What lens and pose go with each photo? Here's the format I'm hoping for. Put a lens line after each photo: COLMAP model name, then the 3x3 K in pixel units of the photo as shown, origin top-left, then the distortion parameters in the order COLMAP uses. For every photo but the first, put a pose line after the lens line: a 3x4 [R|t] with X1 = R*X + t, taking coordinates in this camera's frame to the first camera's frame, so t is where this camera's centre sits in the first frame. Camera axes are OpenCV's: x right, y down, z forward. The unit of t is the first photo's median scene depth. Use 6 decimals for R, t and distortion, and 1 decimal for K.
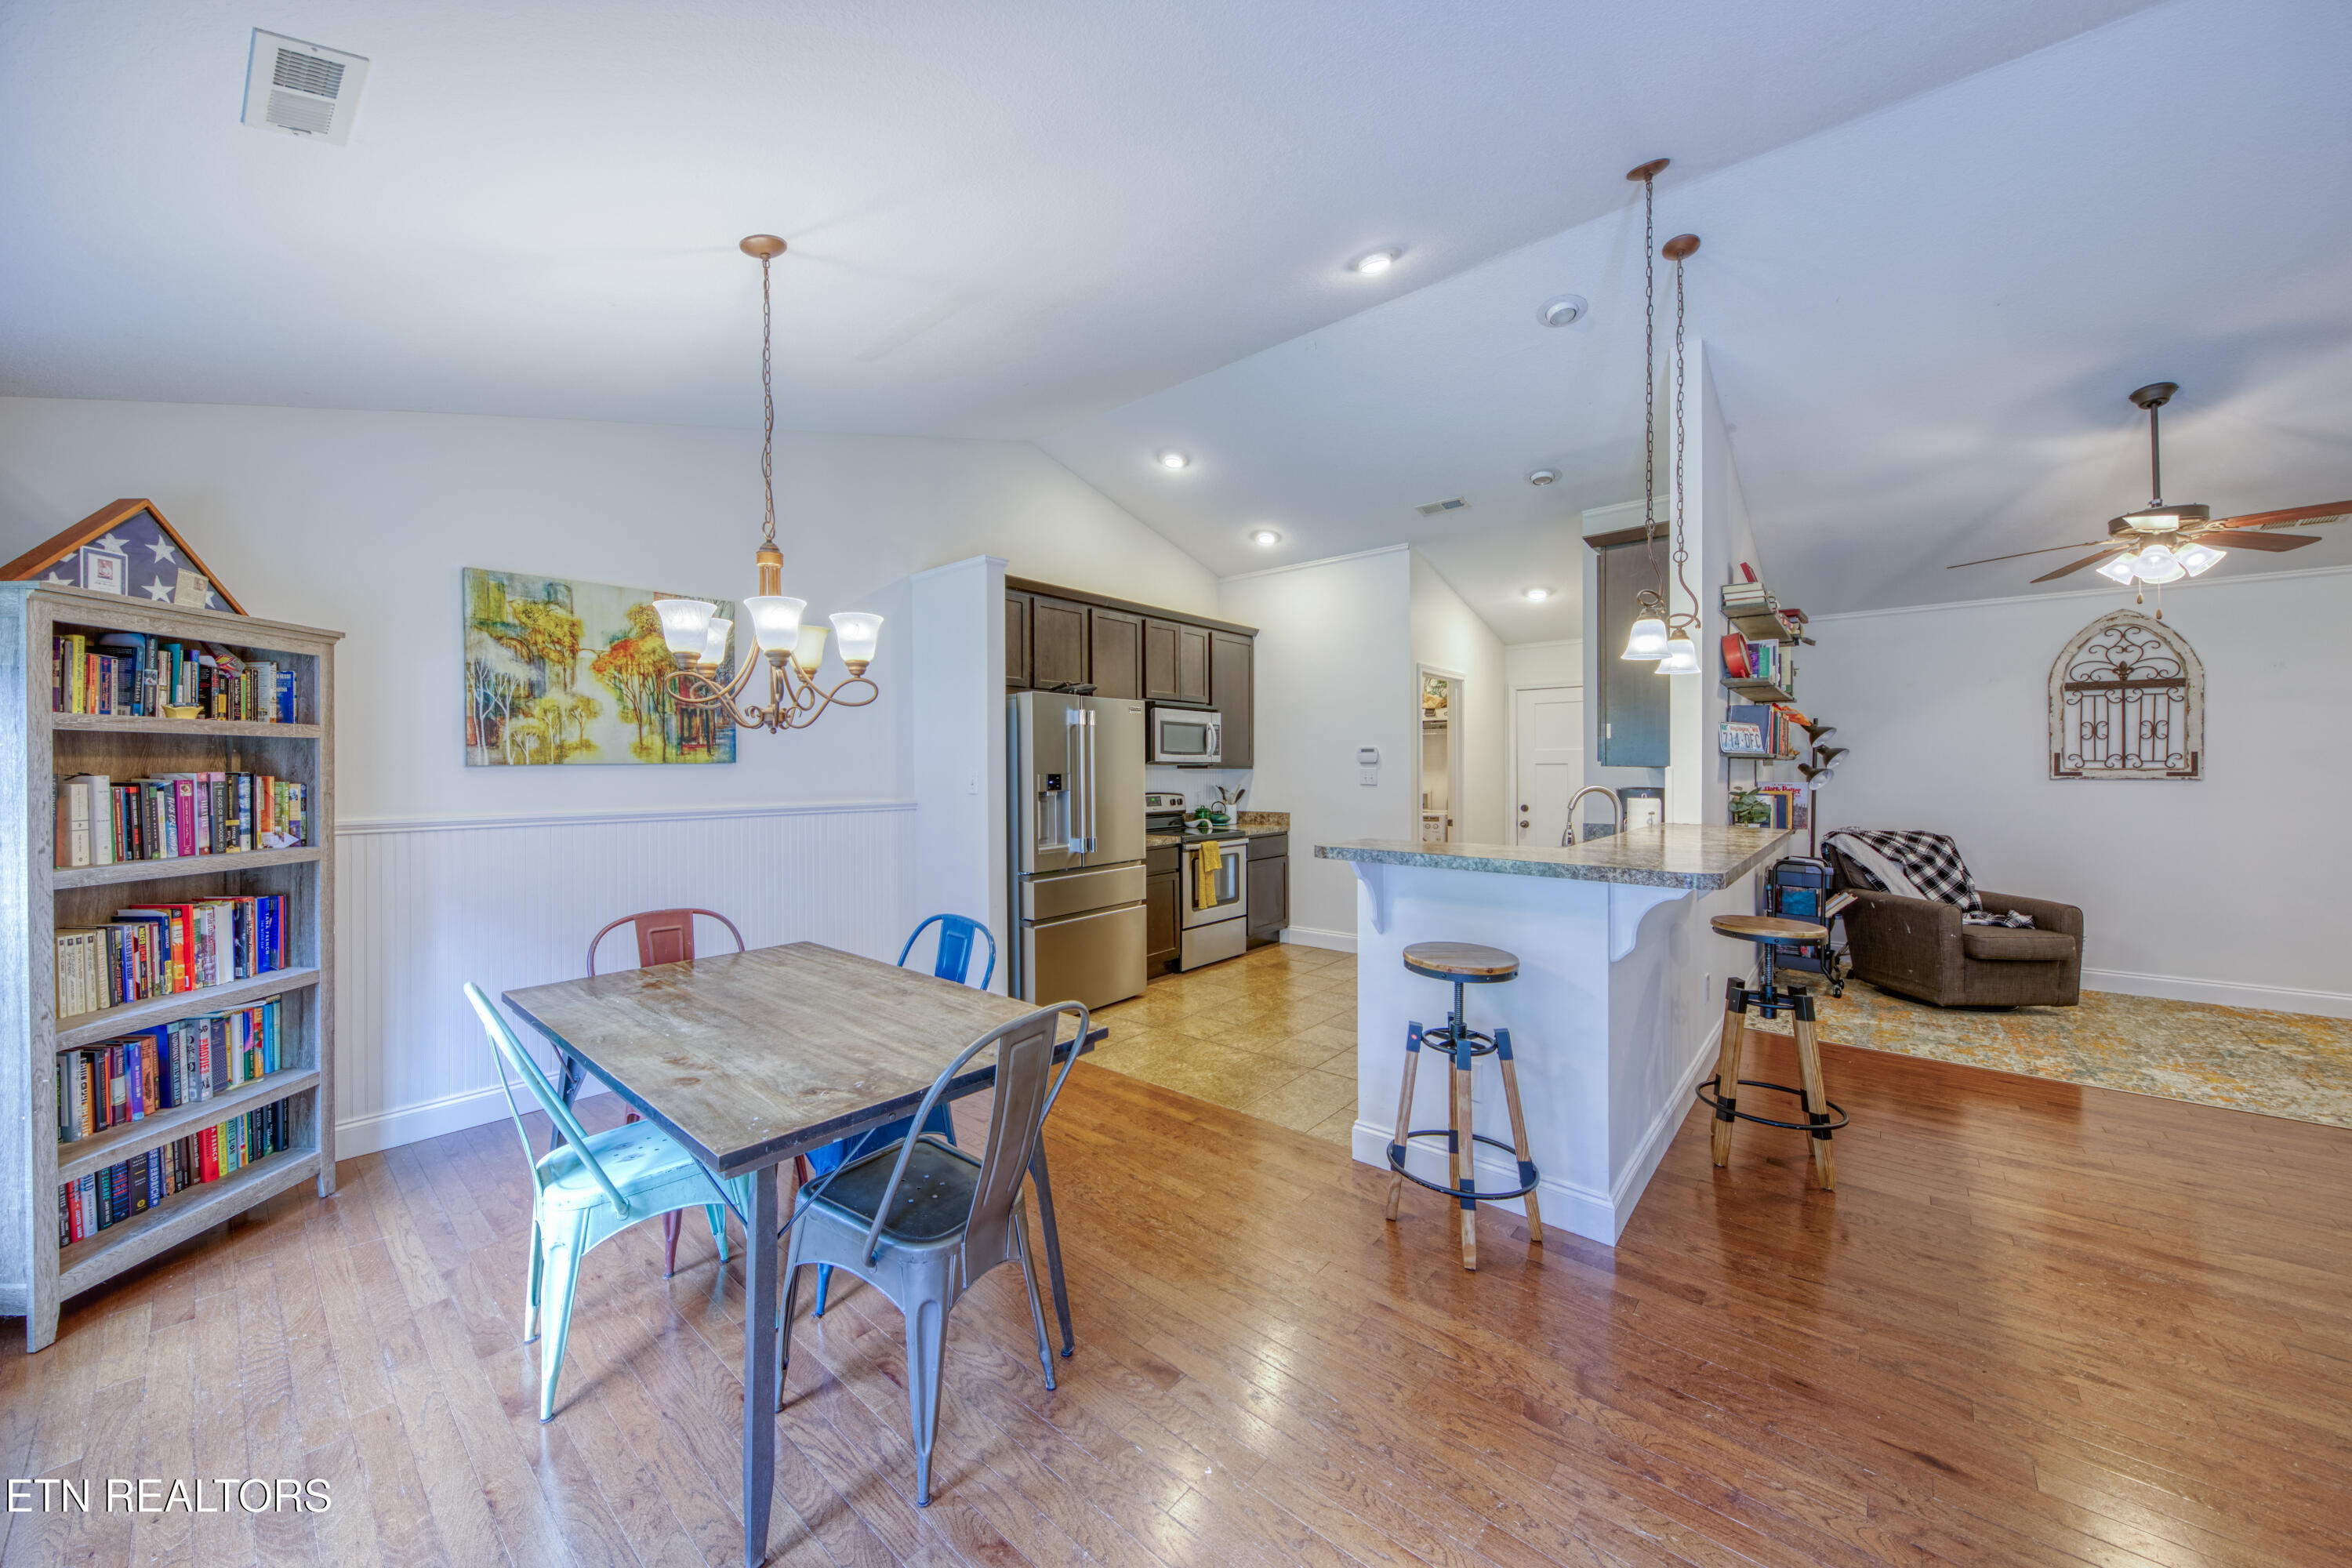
lens RADIAL K [[835.0, 0, 1111.0], [0, 835.0, 768.2], [0, 0, 1]] dist [0.000230, -0.002336]
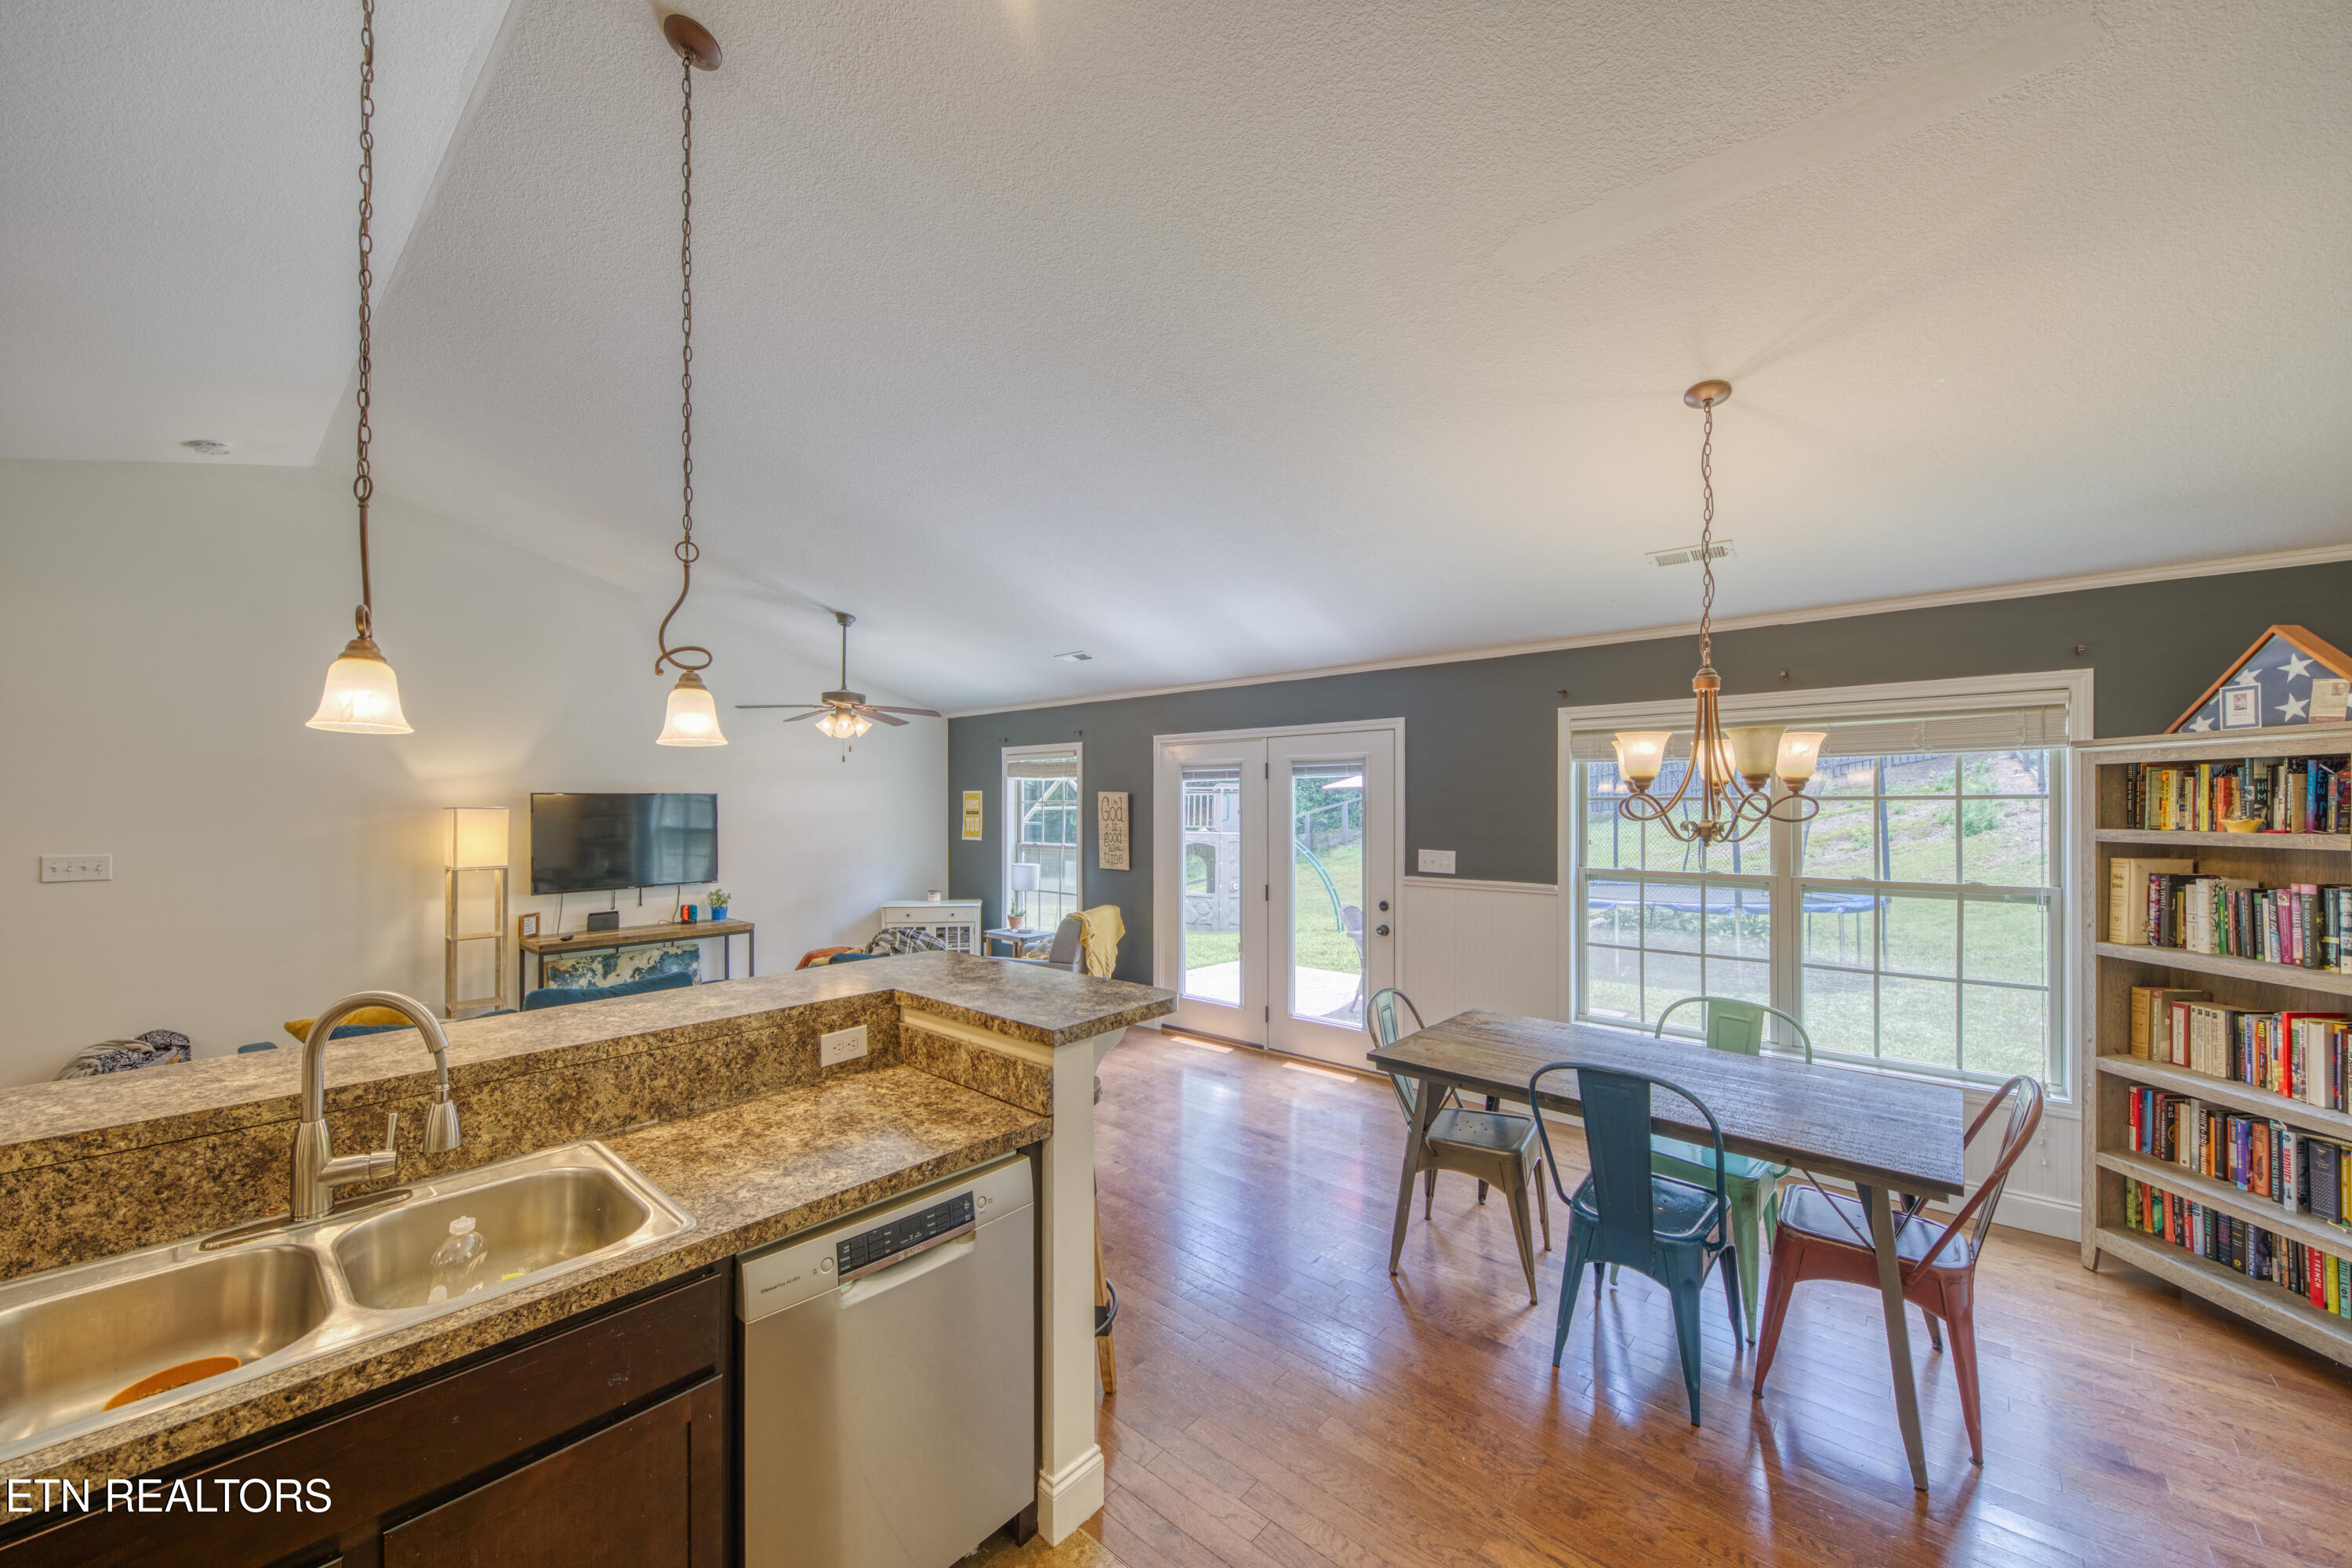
lens RADIAL K [[909.3, 0, 1170.7], [0, 909.3, 805.5], [0, 0, 1]] dist [0.000478, -0.000017]
pose [[-0.999949, 0.004274, -0.009113, 0.199999], [0.004237, 0.999983, 0.004062, -0.074296], [0.009130, 0.004023, -0.999950, 1.566304]]
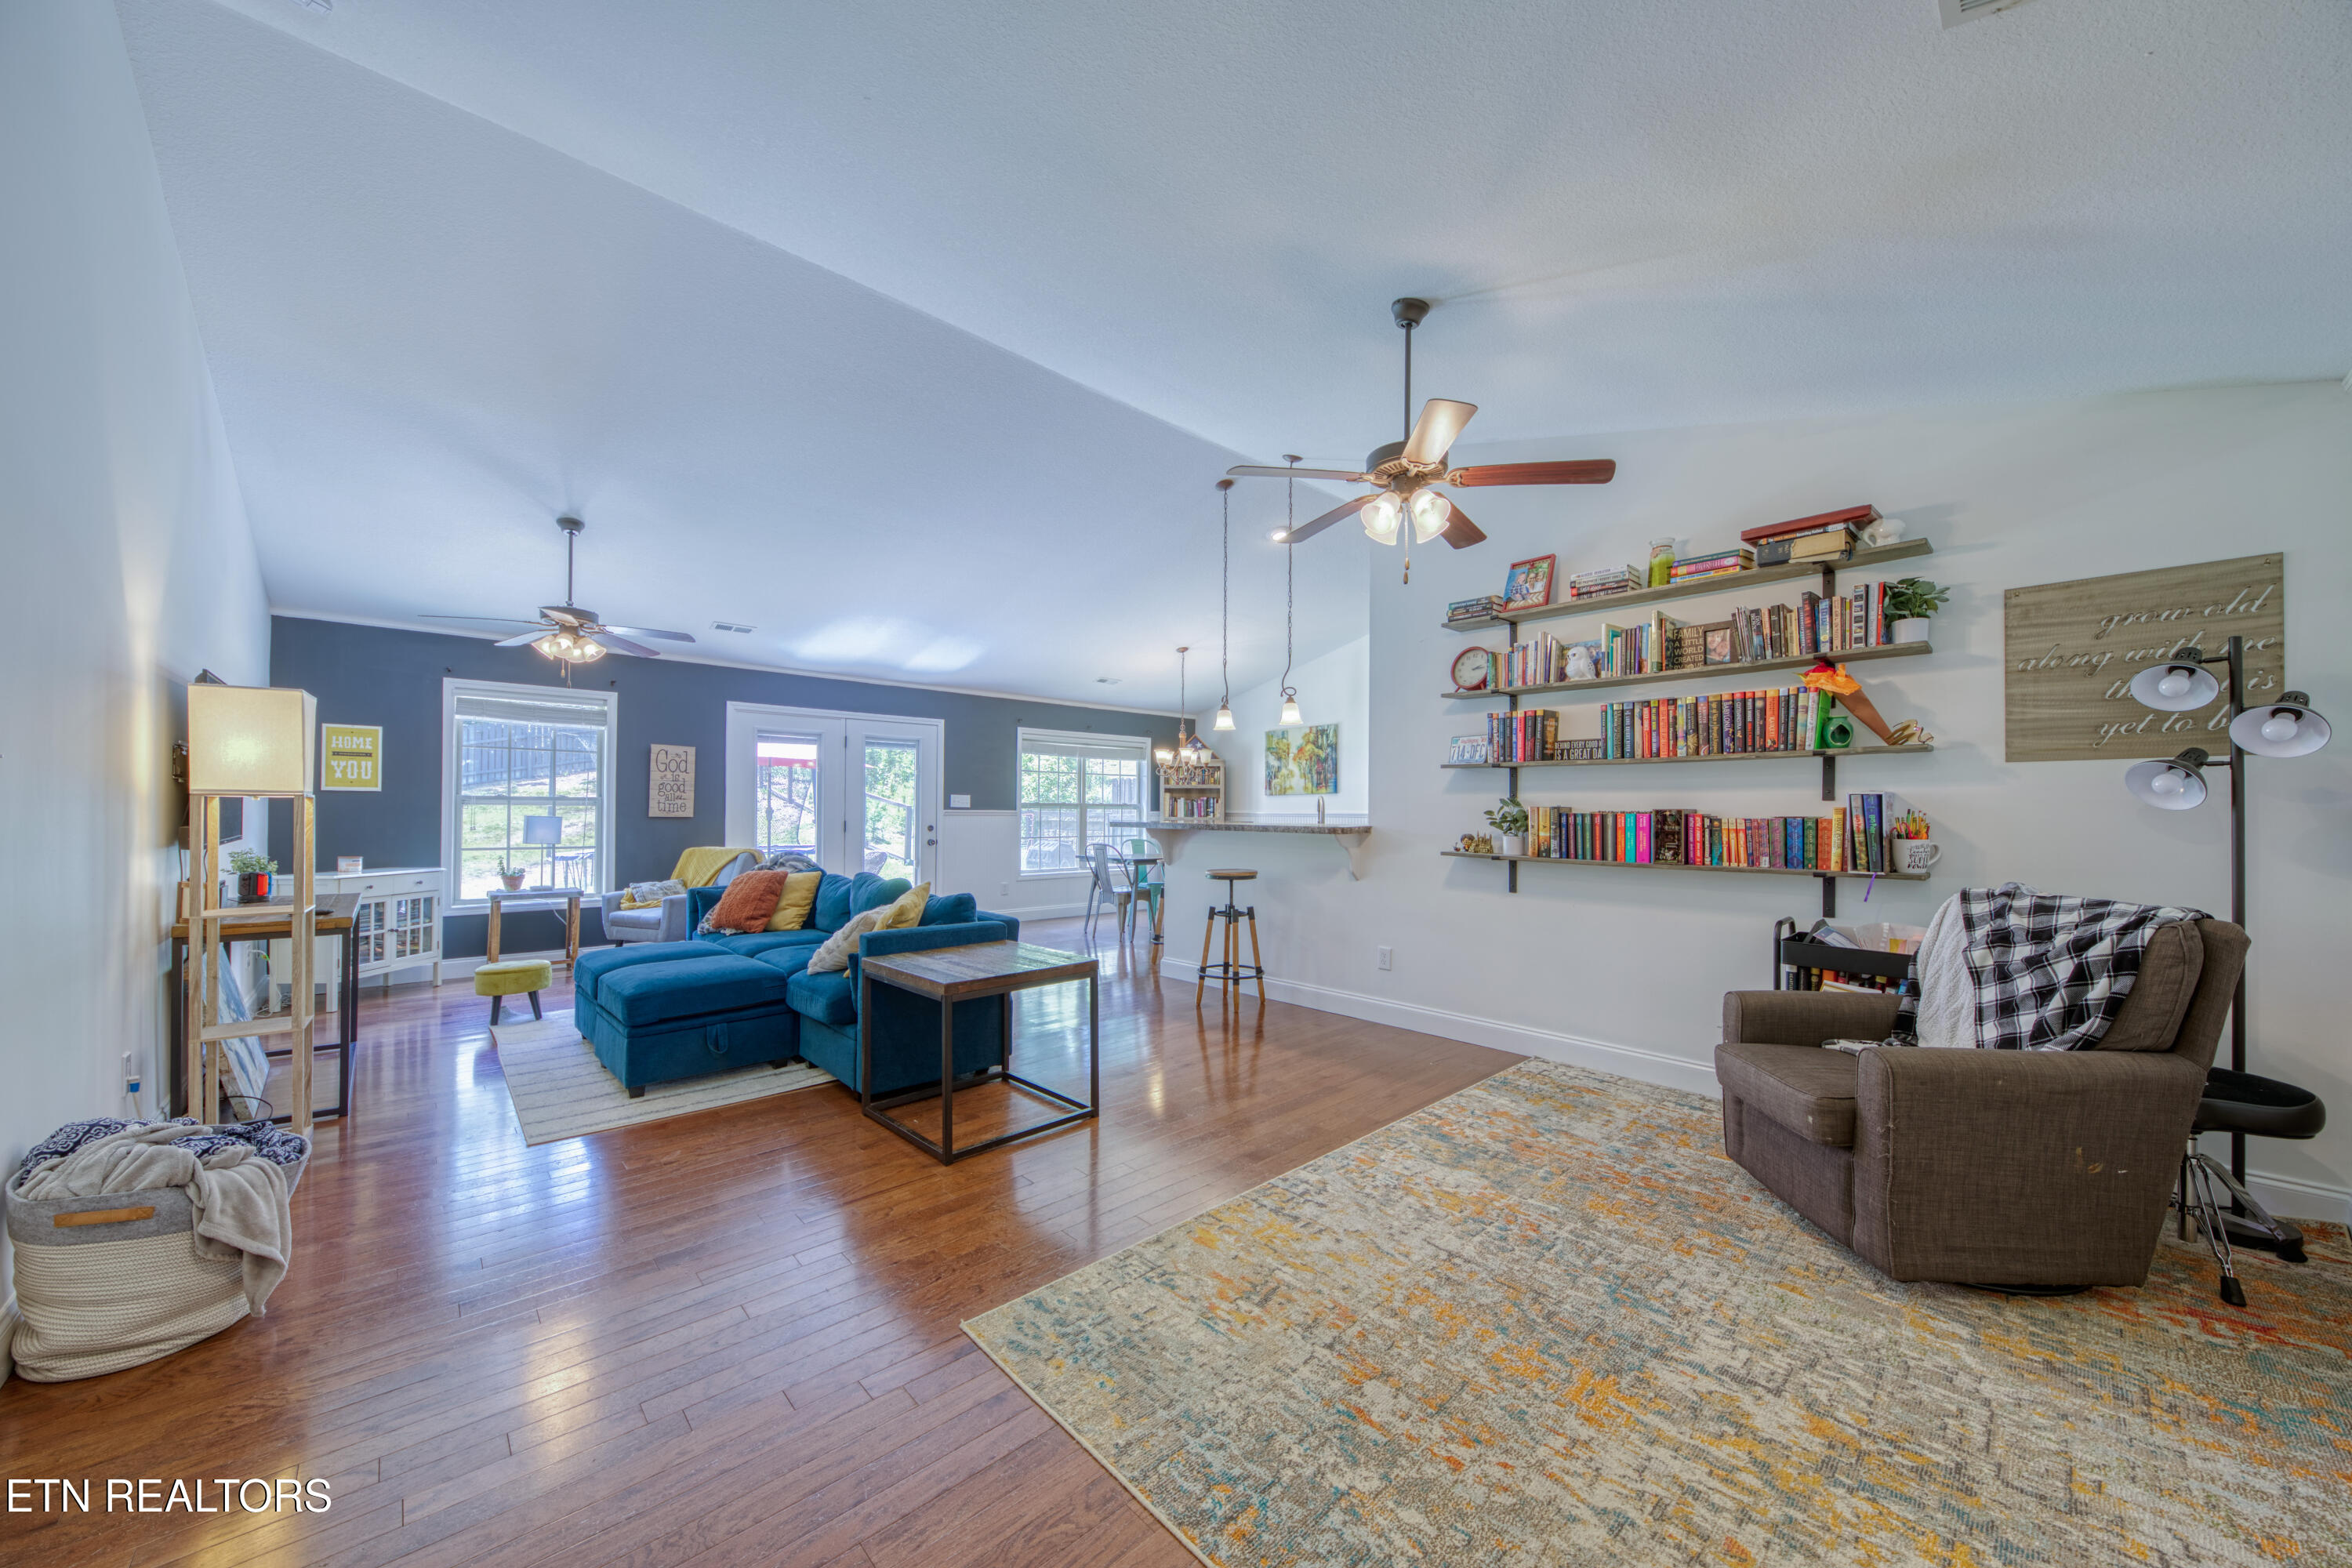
lens RADIAL K [[813.4, 0, 1174.4], [0, 813.4, 803.7], [0, 0, 1]] dist [0.002291, 0.000085]
pose [[-0.078136, -0.008571, -0.996906, 2.213705], [-0.007333, 0.999941, -0.008023, 0.052731], [0.996916, 0.006684, -0.078195, 0.888494]]
